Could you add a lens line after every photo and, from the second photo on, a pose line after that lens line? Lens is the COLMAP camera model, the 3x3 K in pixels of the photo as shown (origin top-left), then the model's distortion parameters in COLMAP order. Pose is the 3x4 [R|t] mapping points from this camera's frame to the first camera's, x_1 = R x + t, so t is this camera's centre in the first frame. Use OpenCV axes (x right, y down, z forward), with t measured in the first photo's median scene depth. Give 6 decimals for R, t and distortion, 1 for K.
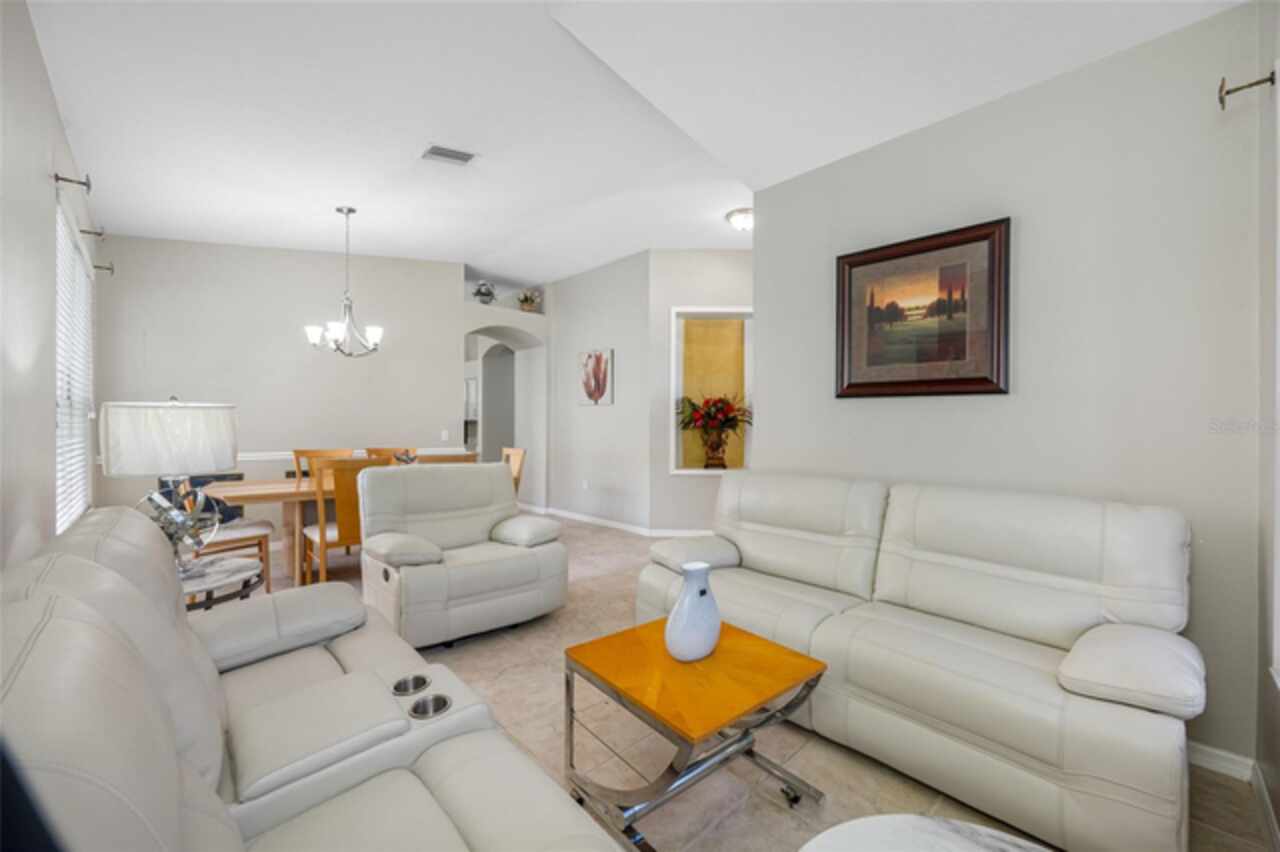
lens RADIAL K [[506.3, 0, 639.0], [0, 506.3, 428.8], [0, 0, 1]] dist [0.000597, -0.000065]
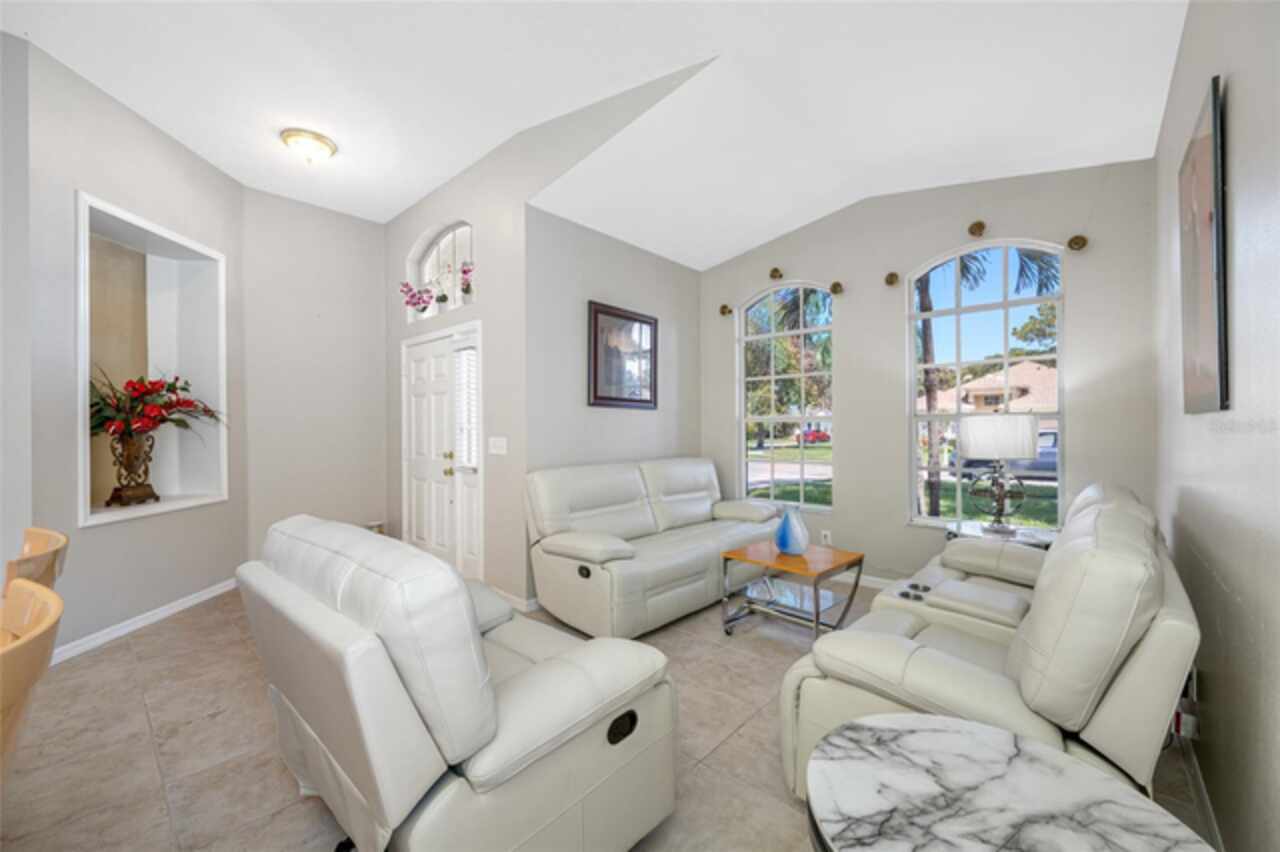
lens RADIAL K [[506.3, 0, 638.6], [0, 506.3, 426.8], [0, 0, 1]] dist [0.000597, -0.000065]
pose [[-0.090502, 0.004232, 0.995887, -0.984220], [0.012580, 0.999916, -0.003106, 0.001772], [-0.995817, 0.012247, -0.090547, 1.017726]]
